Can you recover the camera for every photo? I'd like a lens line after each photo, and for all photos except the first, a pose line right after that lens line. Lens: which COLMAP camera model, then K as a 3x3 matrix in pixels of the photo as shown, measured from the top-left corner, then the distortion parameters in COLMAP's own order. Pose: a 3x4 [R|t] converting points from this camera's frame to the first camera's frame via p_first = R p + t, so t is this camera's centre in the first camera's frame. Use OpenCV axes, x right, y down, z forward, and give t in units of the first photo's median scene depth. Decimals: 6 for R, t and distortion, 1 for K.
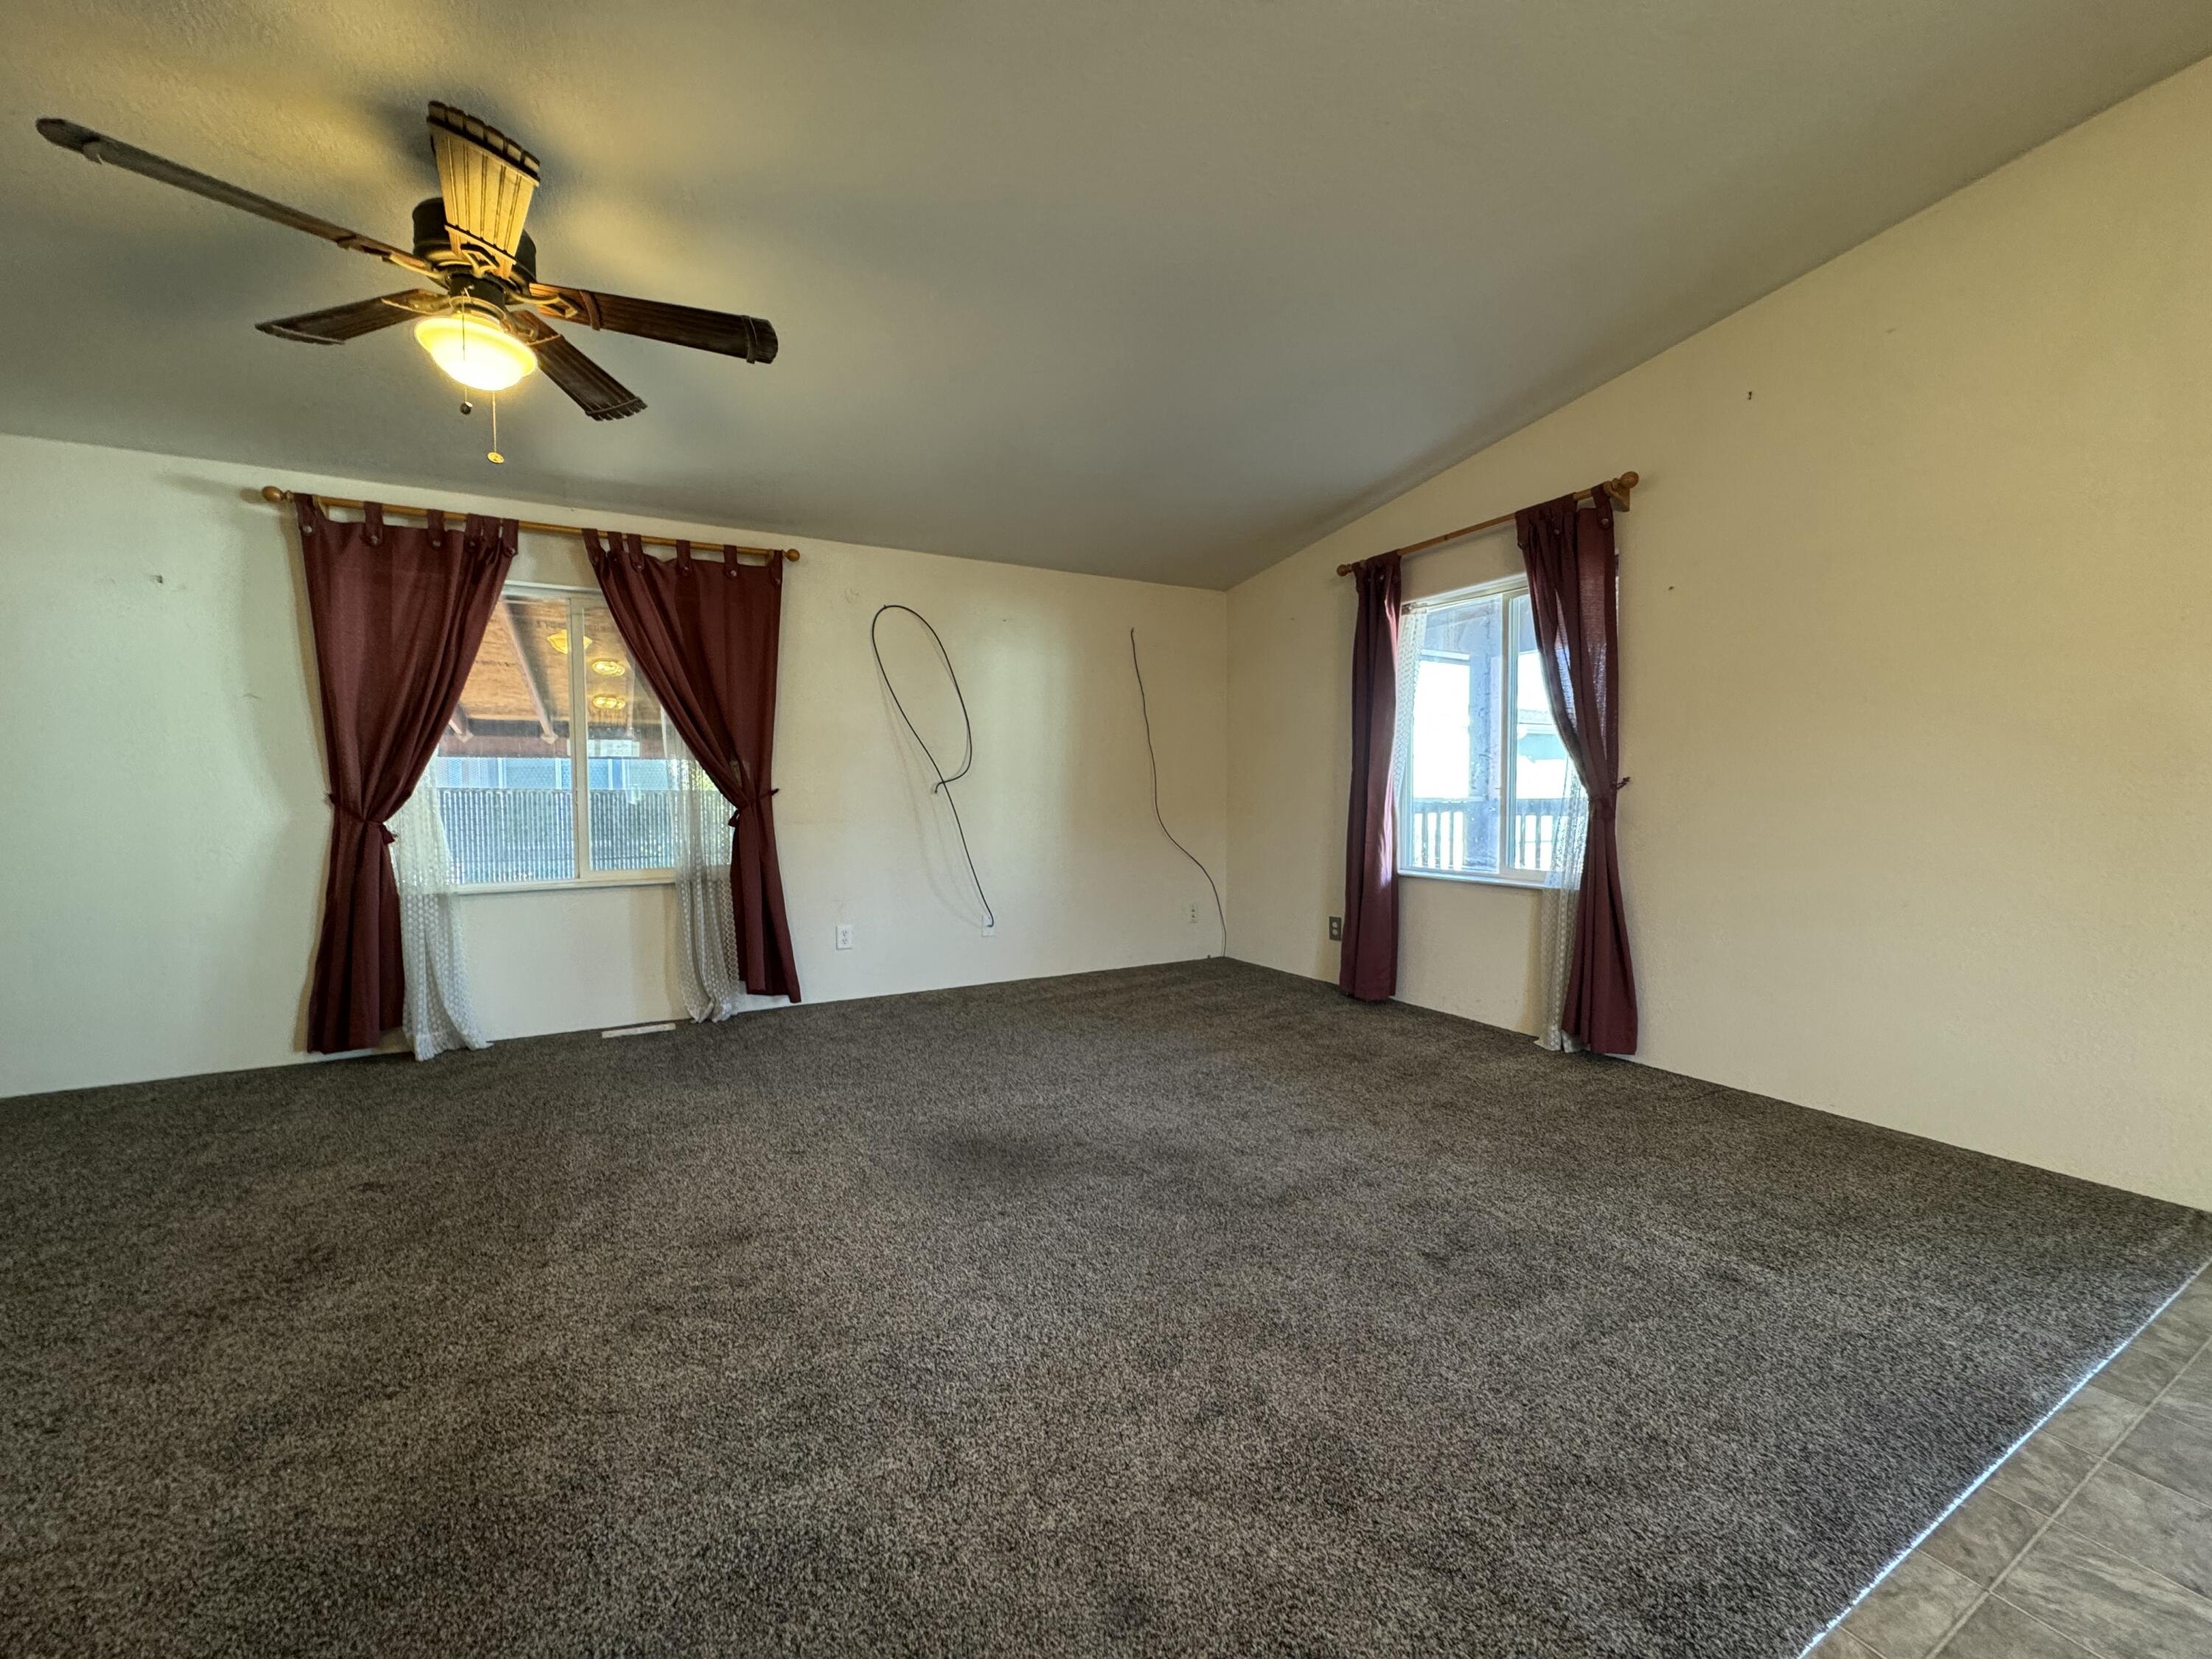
lens RADIAL K [[876.7, 0, 1103.0], [0, 876.7, 827.6], [0, 0, 1]] dist [-0.002344, 0.000540]
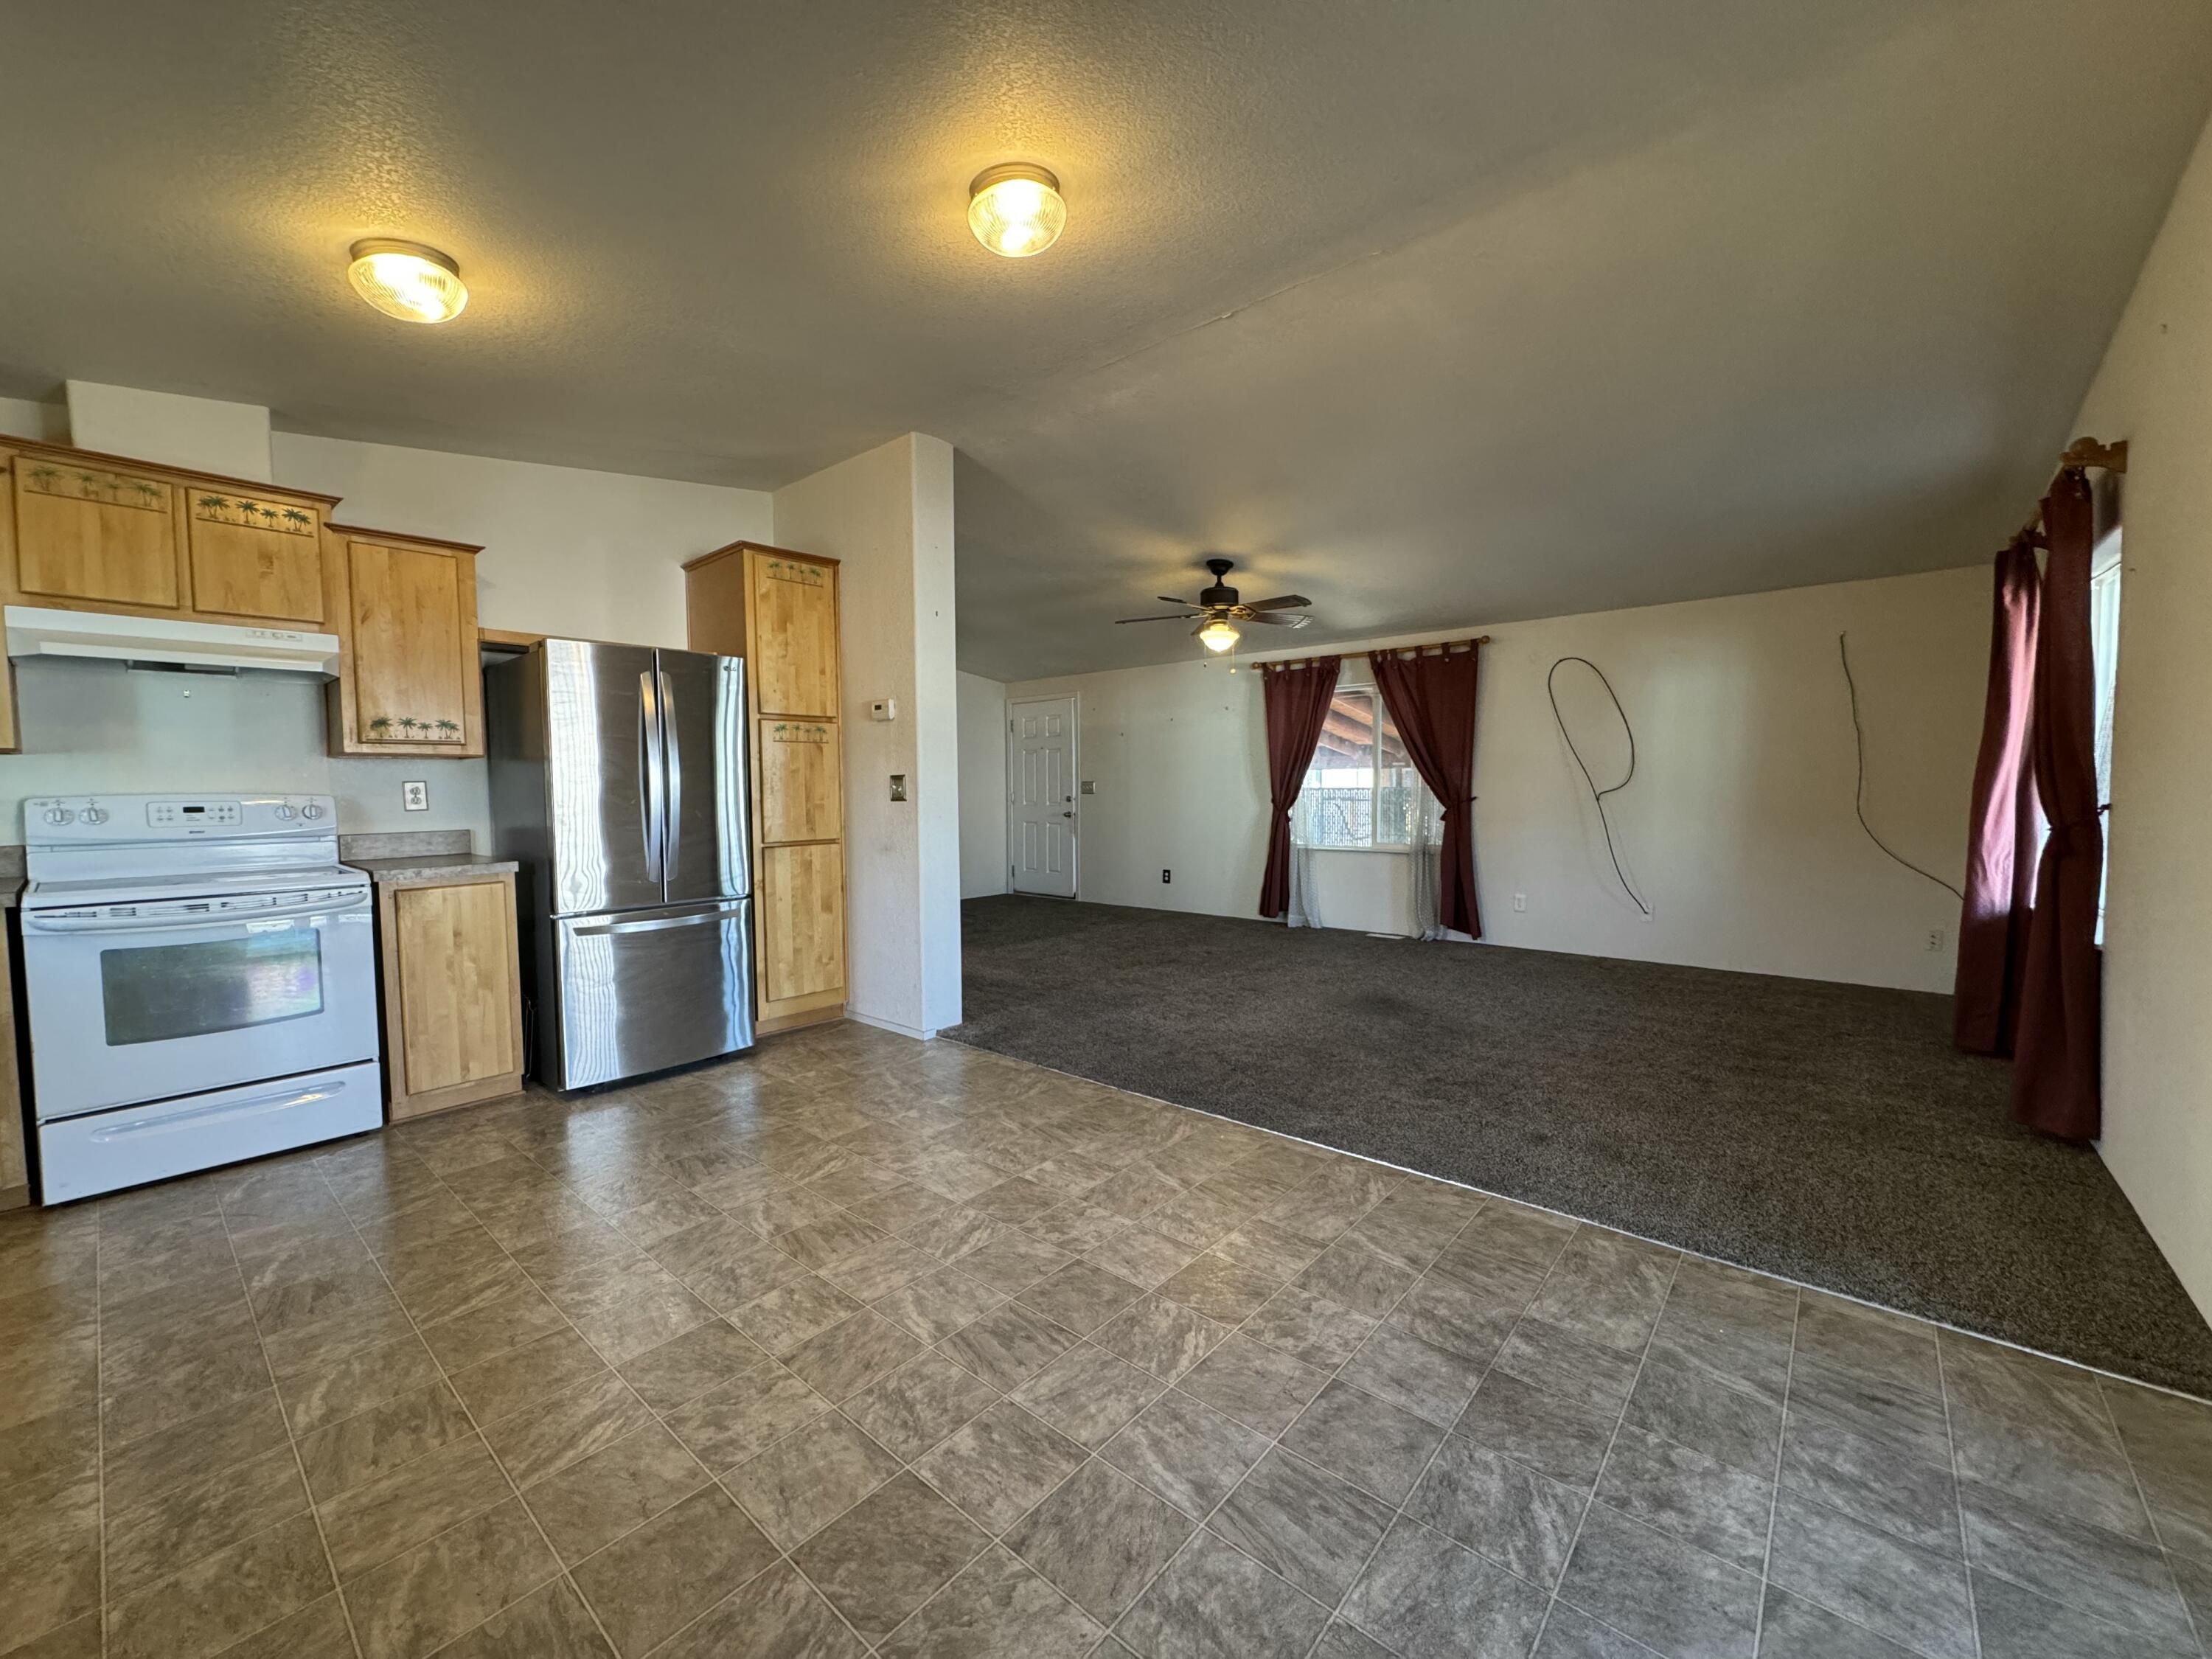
lens RADIAL K [[876.7, 0, 1103.0], [0, 876.7, 827.6], [0, 0, 1]] dist [-0.002344, 0.000540]
pose [[0.349156, 0.046934, -0.935888, 0.927542], [-0.031426, 0.998770, 0.038364, -0.033184], [0.936537, 0.016016, 0.350202, -0.134951]]
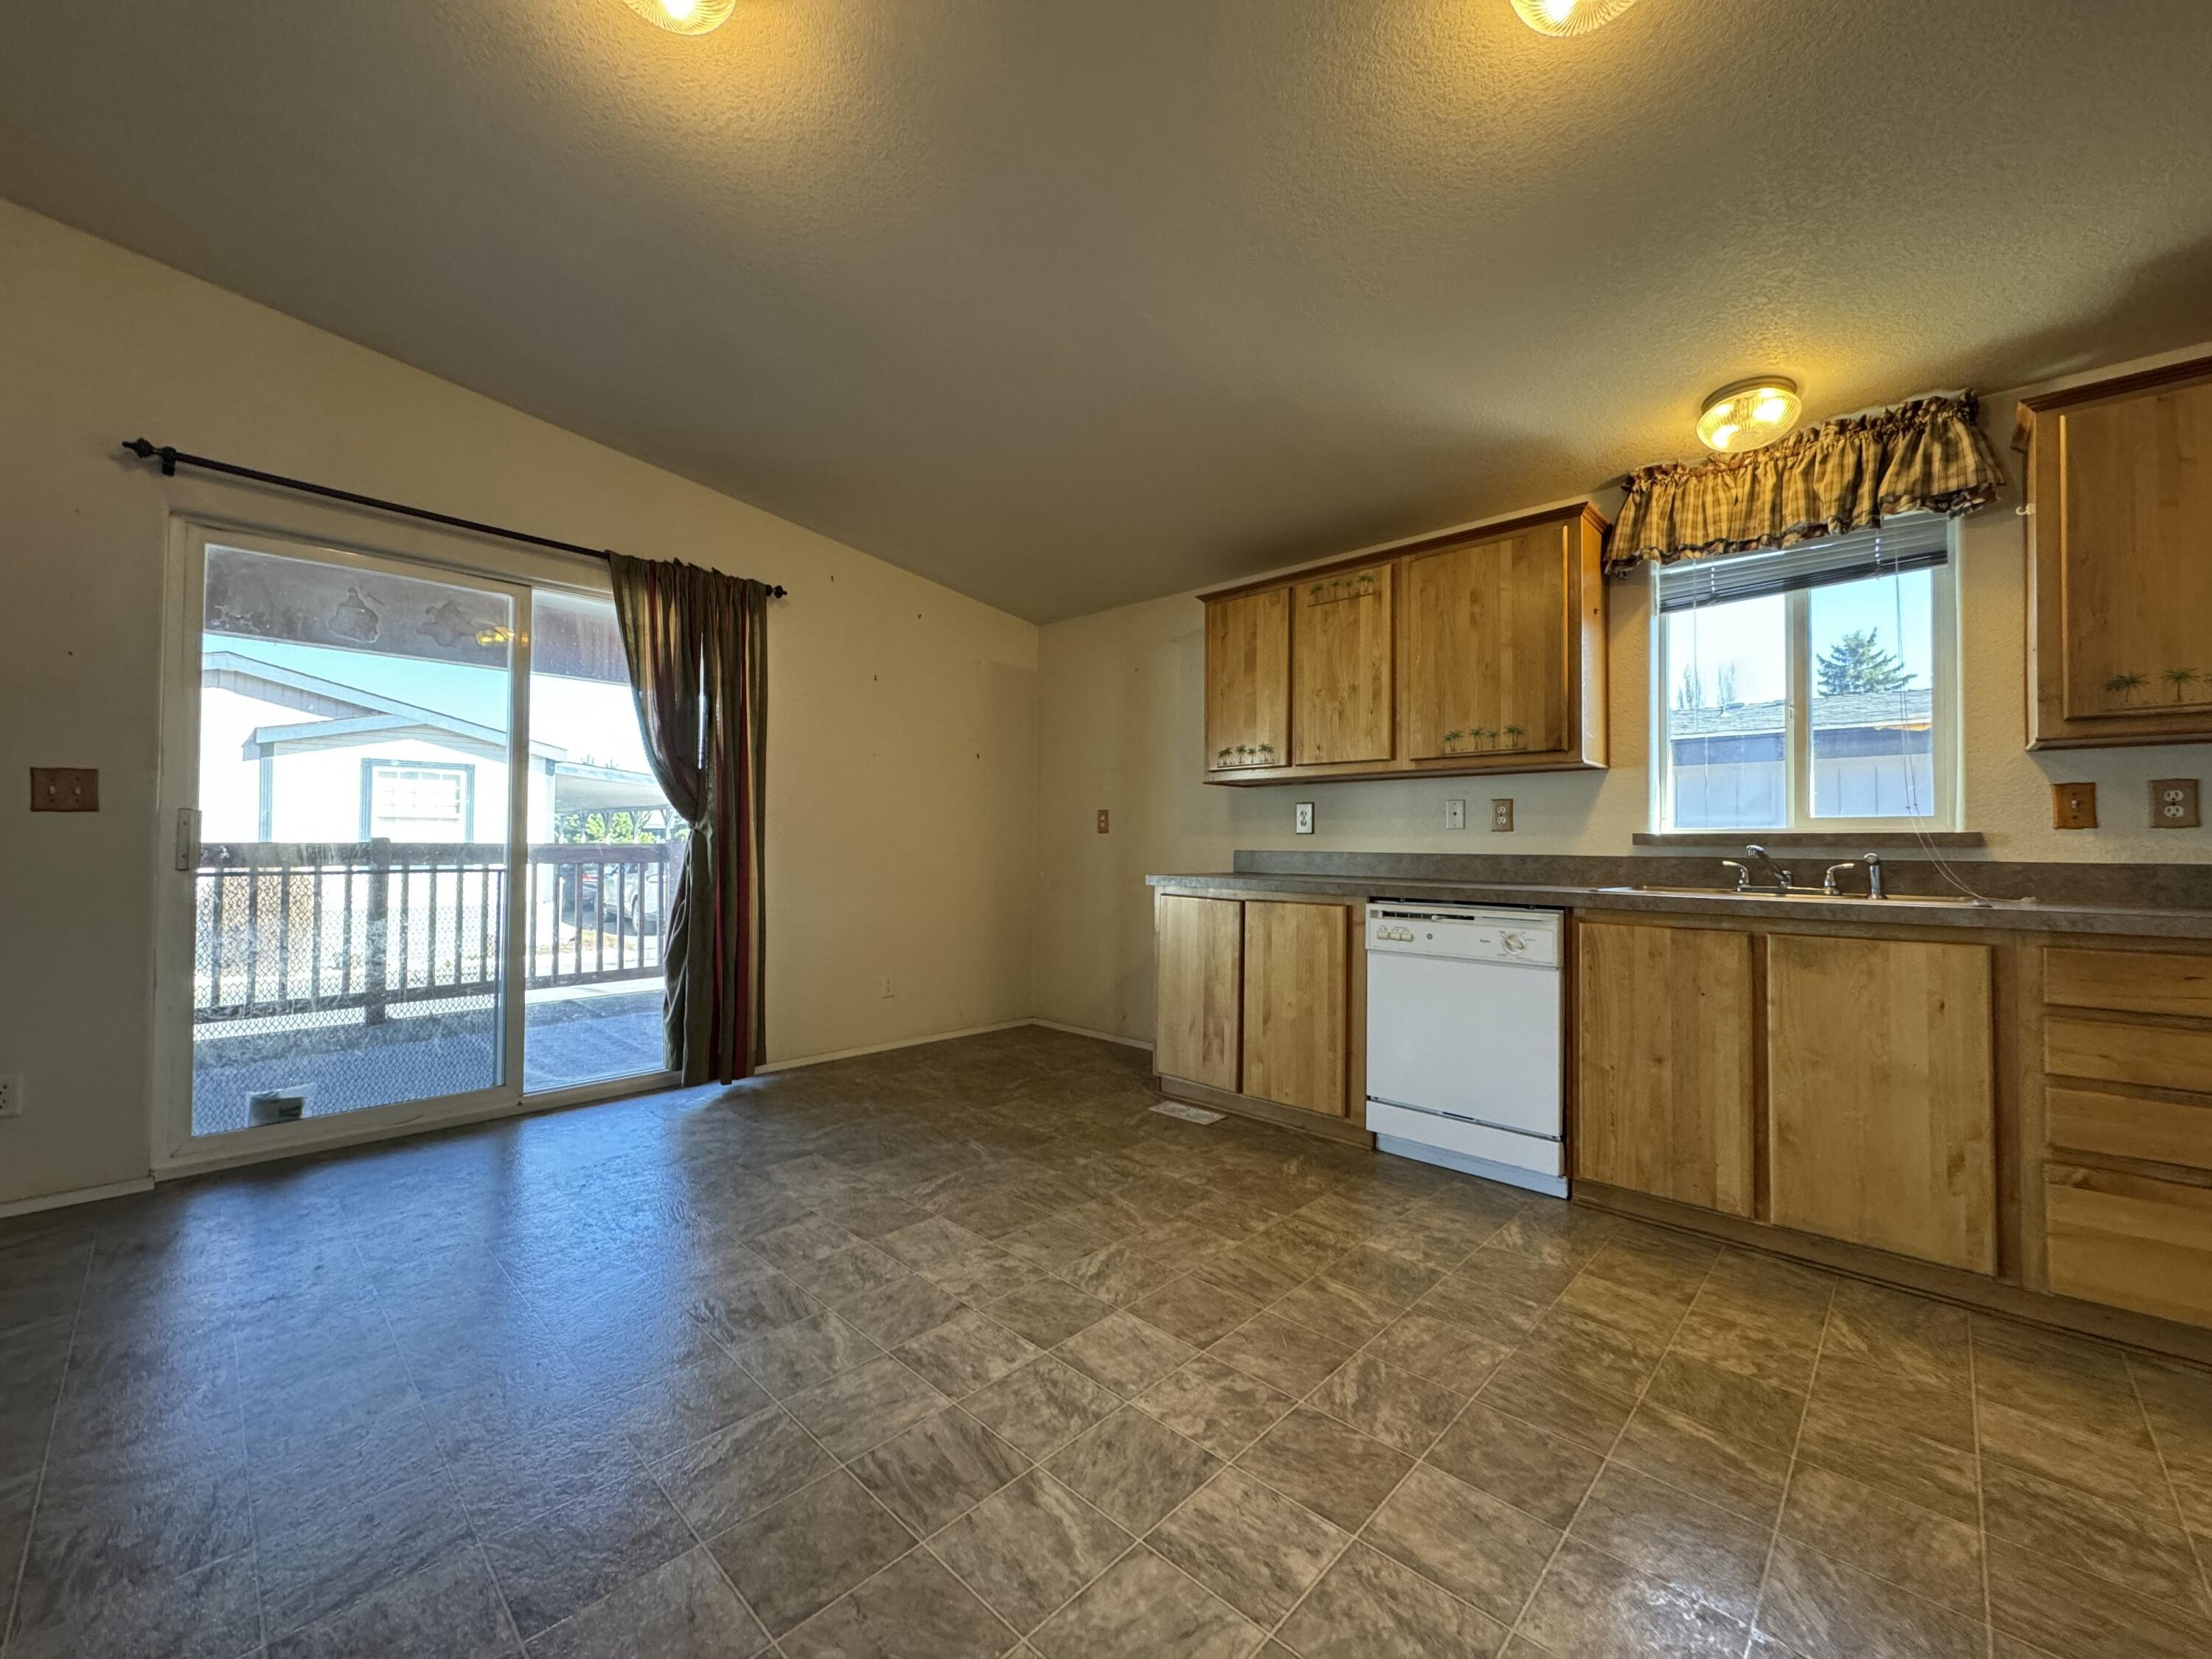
lens RADIAL K [[876.7, 0, 1103.0], [0, 876.7, 827.6], [0, 0, 1]] dist [-0.002344, 0.000540]
pose [[-0.302148, 0.020080, 0.953050, -0.116863], [0.032153, 0.999424, -0.010864, 0.007067], [-0.952719, 0.027361, -0.302620, -0.052383]]
